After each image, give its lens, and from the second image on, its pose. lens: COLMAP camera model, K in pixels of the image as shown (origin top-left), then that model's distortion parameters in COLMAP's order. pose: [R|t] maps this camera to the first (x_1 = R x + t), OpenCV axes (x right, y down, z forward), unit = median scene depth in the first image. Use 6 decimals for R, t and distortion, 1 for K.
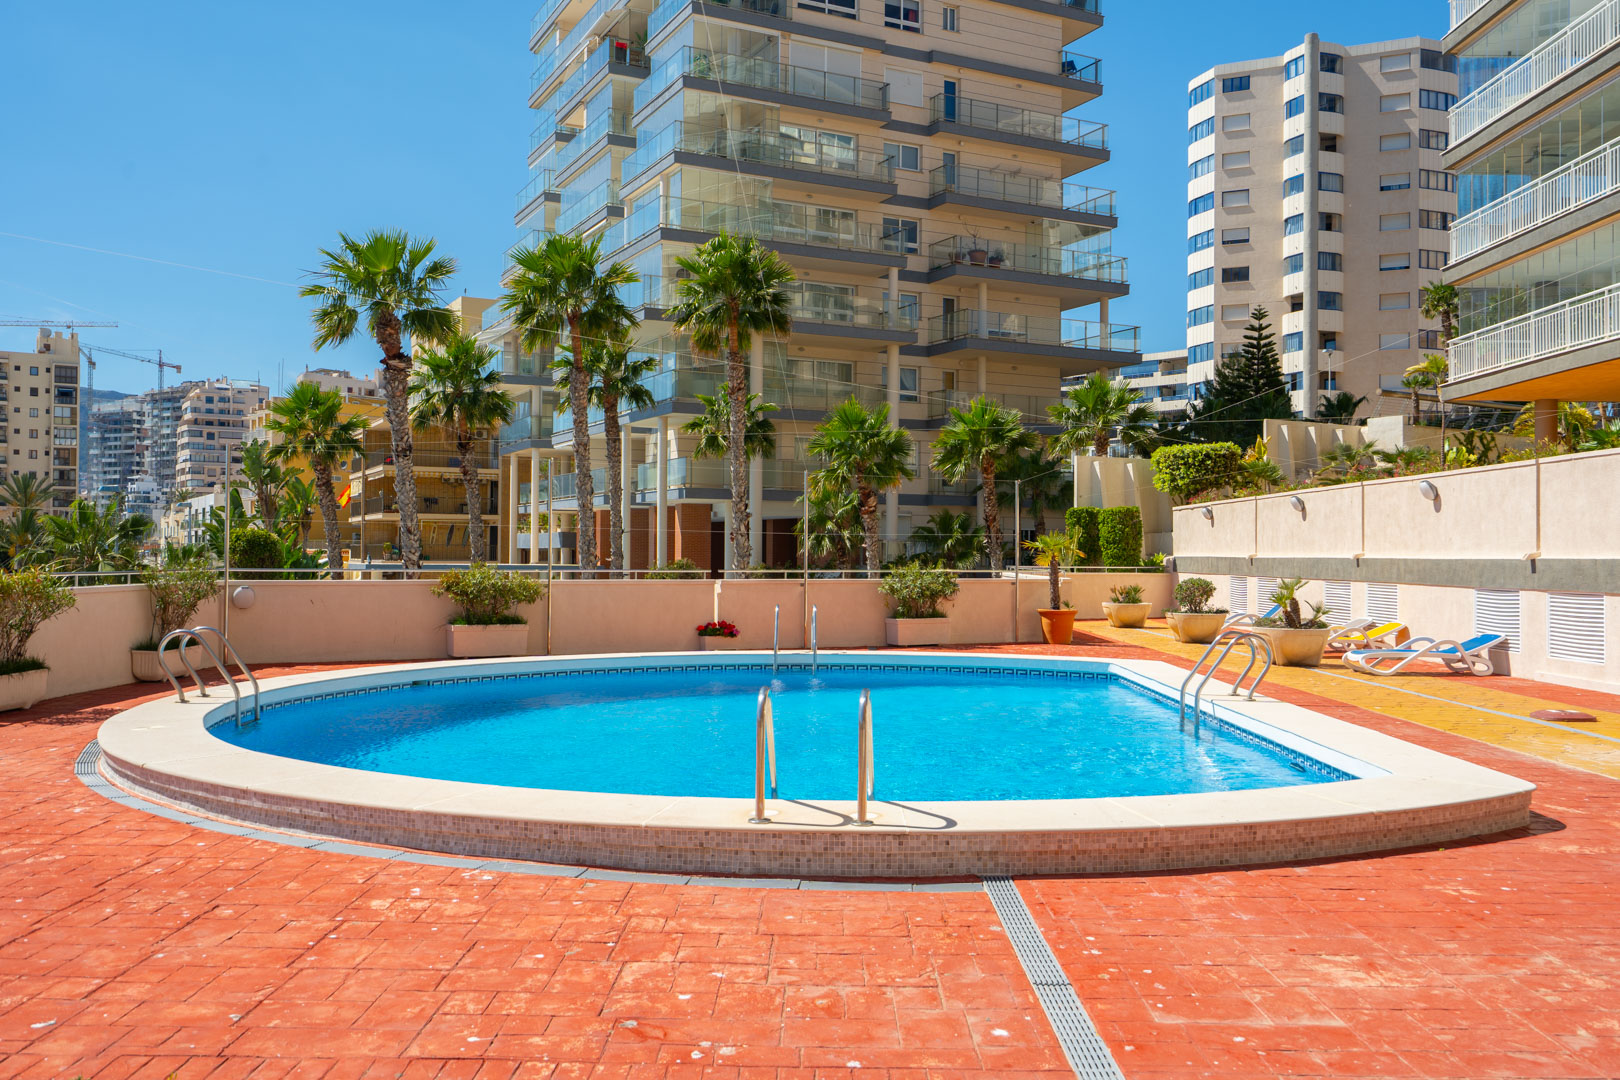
lens RADIAL K [[1377.0, 0, 812.3], [0, 1377.0, 546.4], [0, 0, 1]] dist [0.004155, 0.004676]
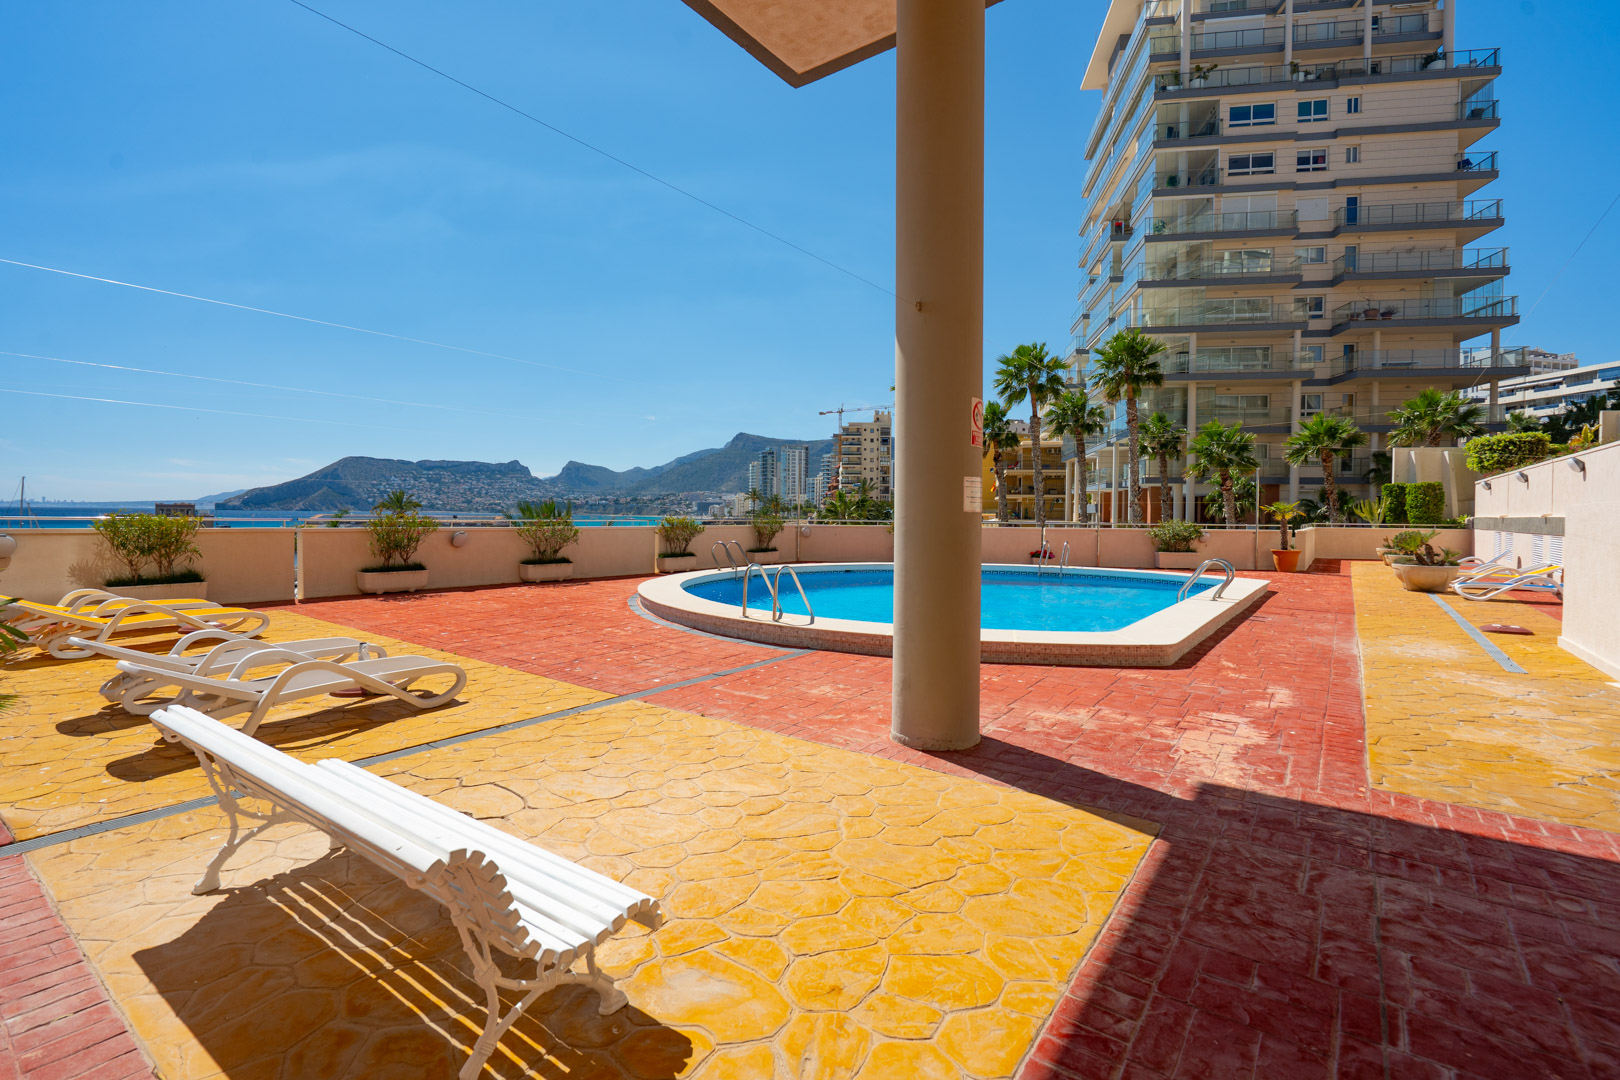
lens RADIAL K [[746.4, 0, 810.1], [0, 746.4, 528.4], [0, 0, 1]] dist [0.005636, 0.000871]
pose [[0.808692, 0.012239, -0.588104, 0.109859], [-0.000037, 0.999785, 0.020756, 0.001842], [0.588232, -0.016763, 0.808519, -0.000921]]
